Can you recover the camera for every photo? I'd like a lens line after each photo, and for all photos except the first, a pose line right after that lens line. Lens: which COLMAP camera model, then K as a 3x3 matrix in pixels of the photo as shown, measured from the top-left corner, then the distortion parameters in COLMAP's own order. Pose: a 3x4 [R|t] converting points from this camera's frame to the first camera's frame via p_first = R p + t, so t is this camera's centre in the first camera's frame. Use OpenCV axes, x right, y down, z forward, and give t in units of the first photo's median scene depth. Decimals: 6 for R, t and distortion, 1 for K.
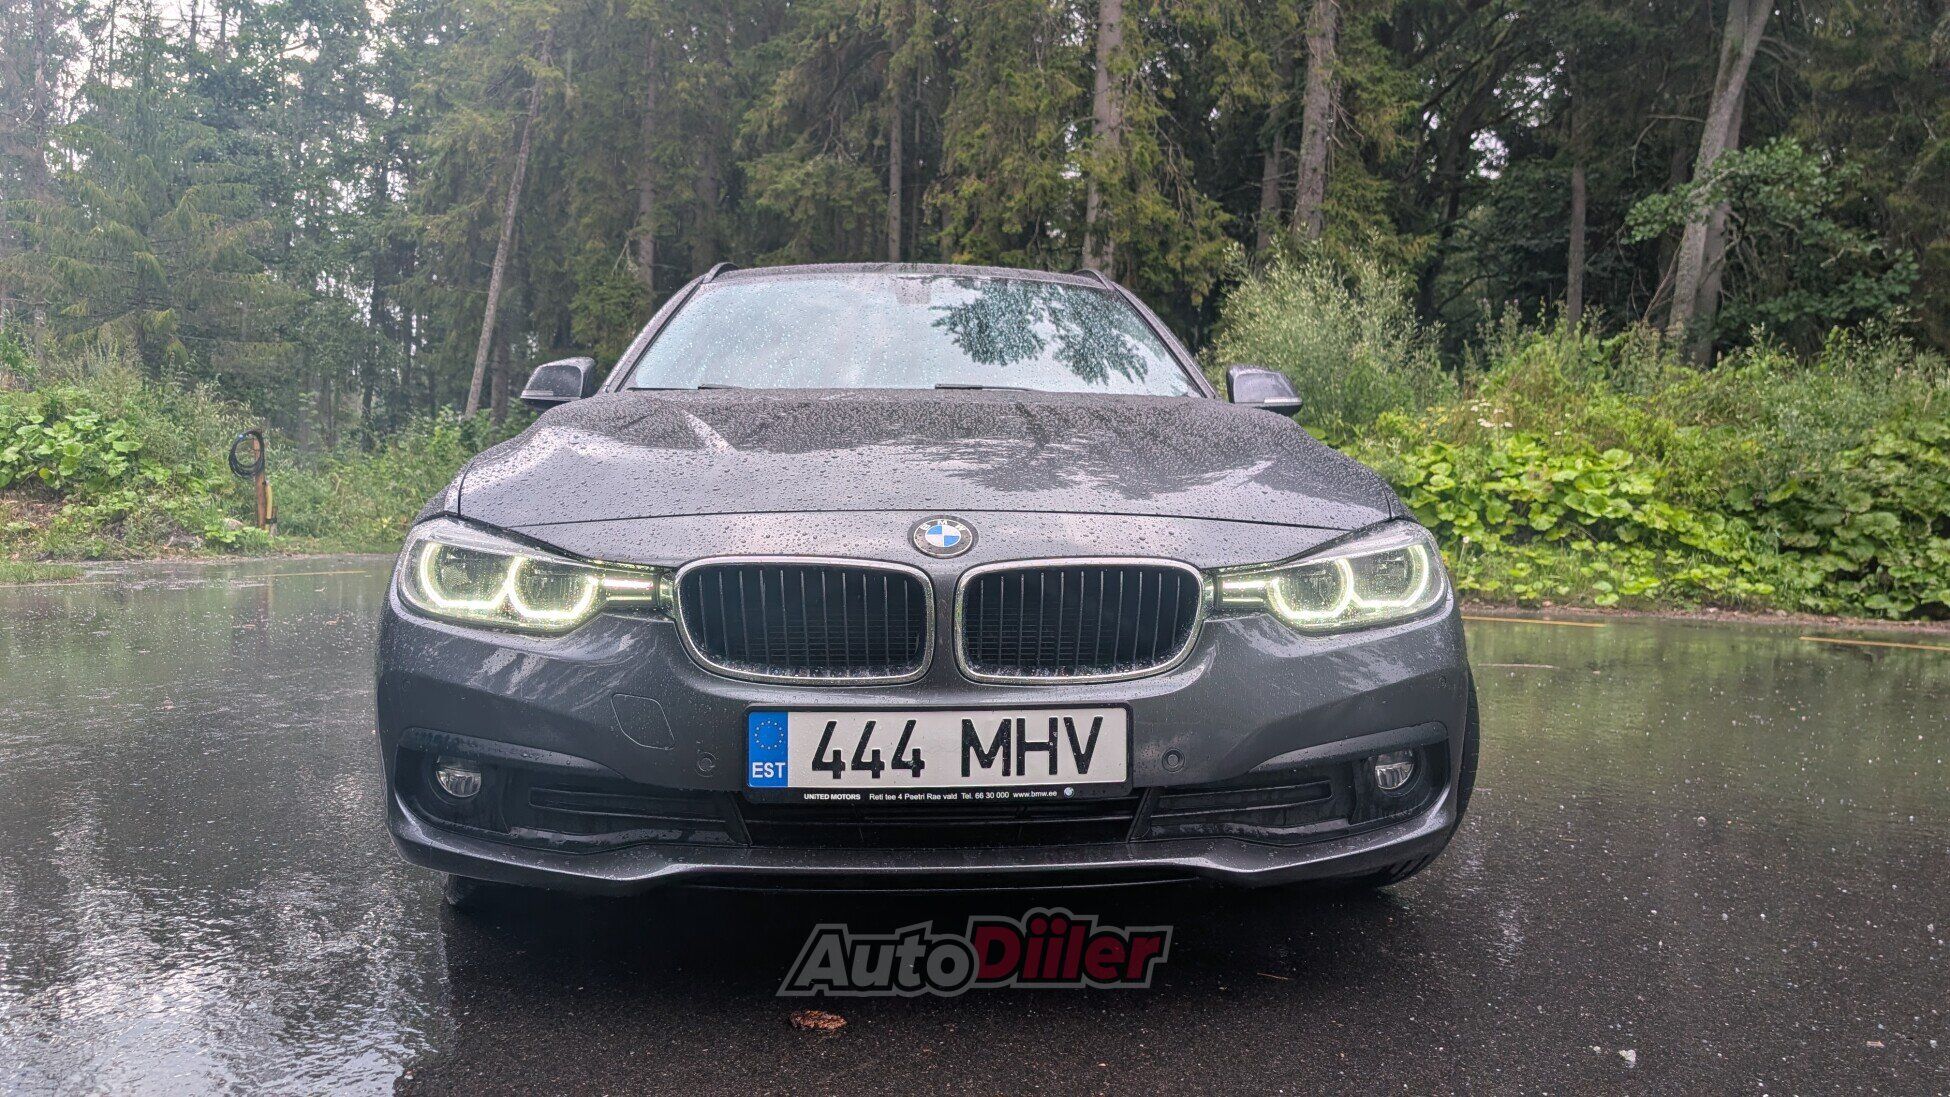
lens RADIAL K [[1430.9, 0, 971.8], [0, 1430.9, 508.6], [0, 0, 1]] dist [0.045082, -0.077270]
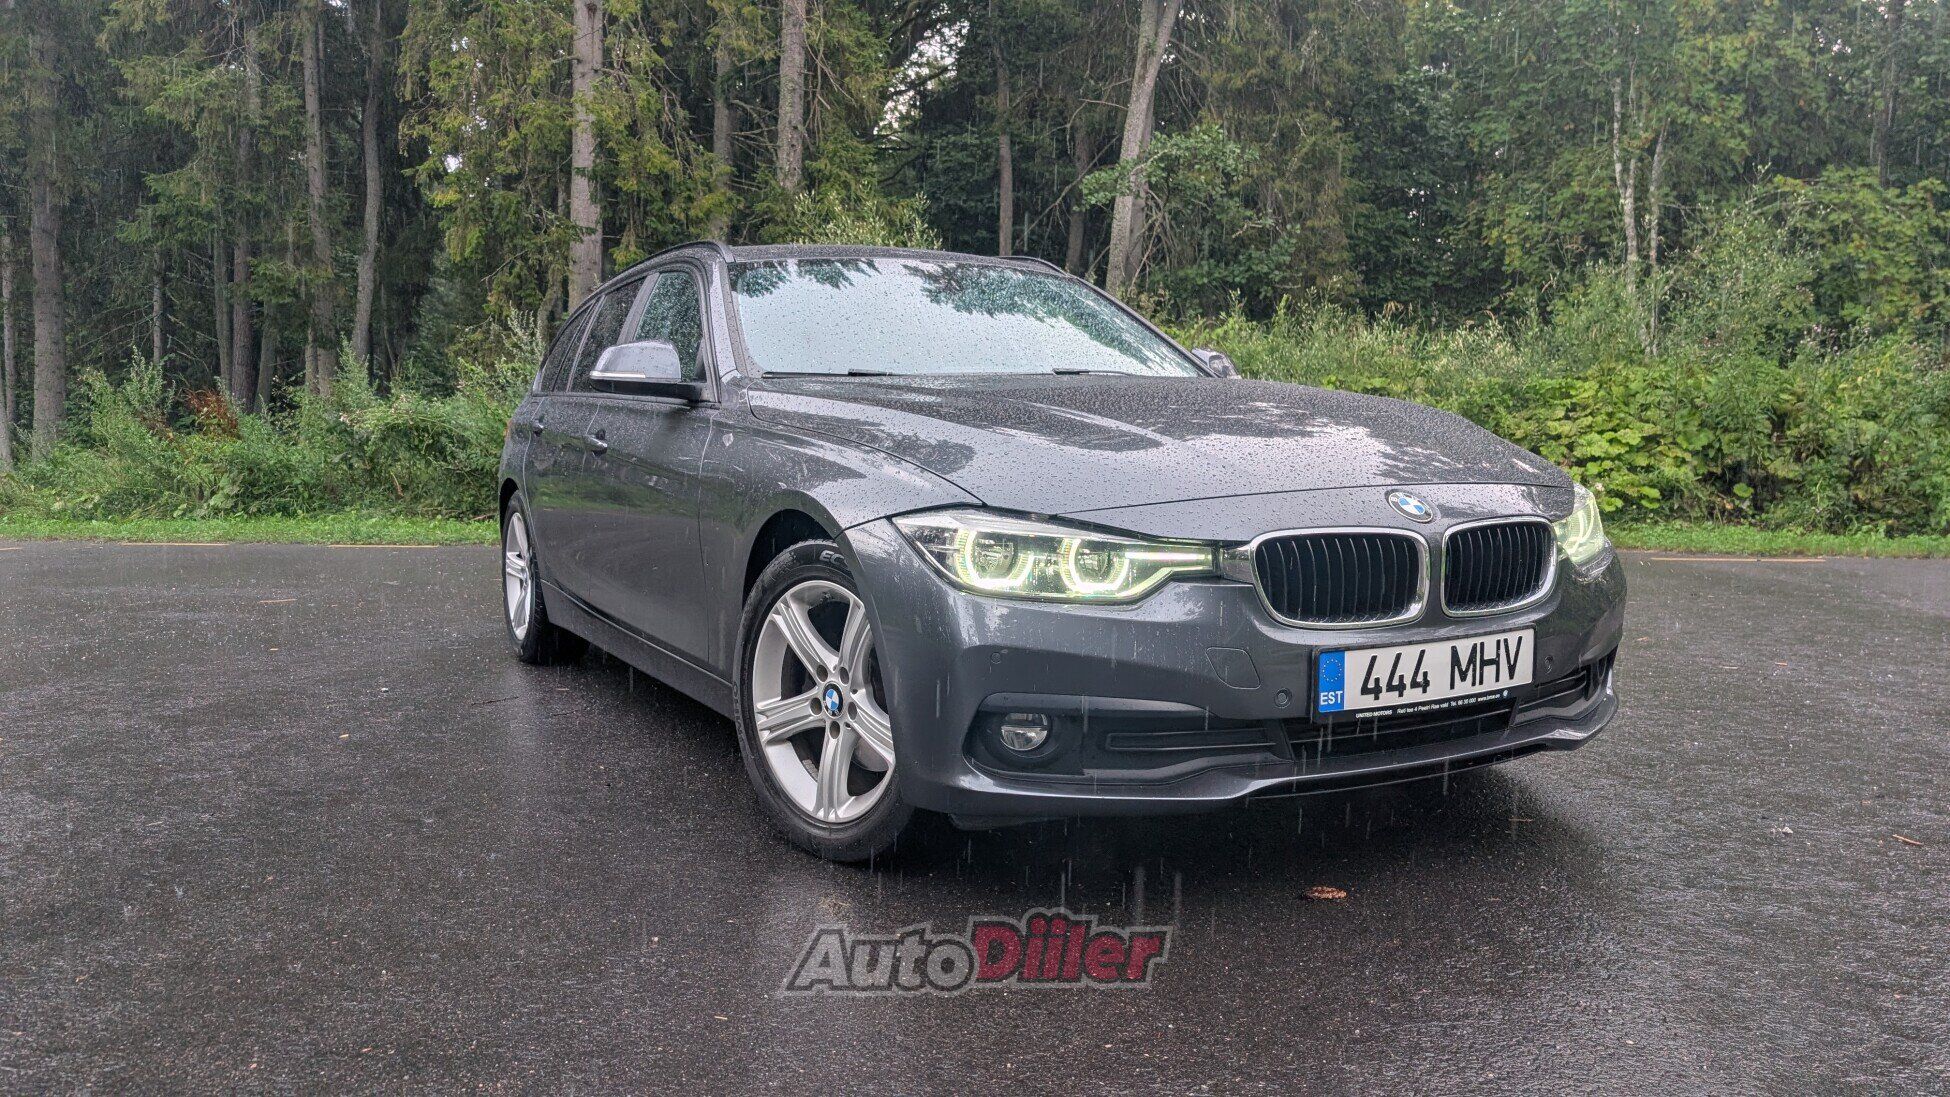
lens RADIAL K [[1430.9, 0, 971.8], [0, 1430.9, 508.6], [0, 0, 1]] dist [0.045082, -0.077270]
pose [[0.912253, -0.042788, 0.407387, -0.509691], [0.027217, 0.998663, 0.043945, -0.026211], [-0.408722, -0.029001, 0.912198, -0.009121]]
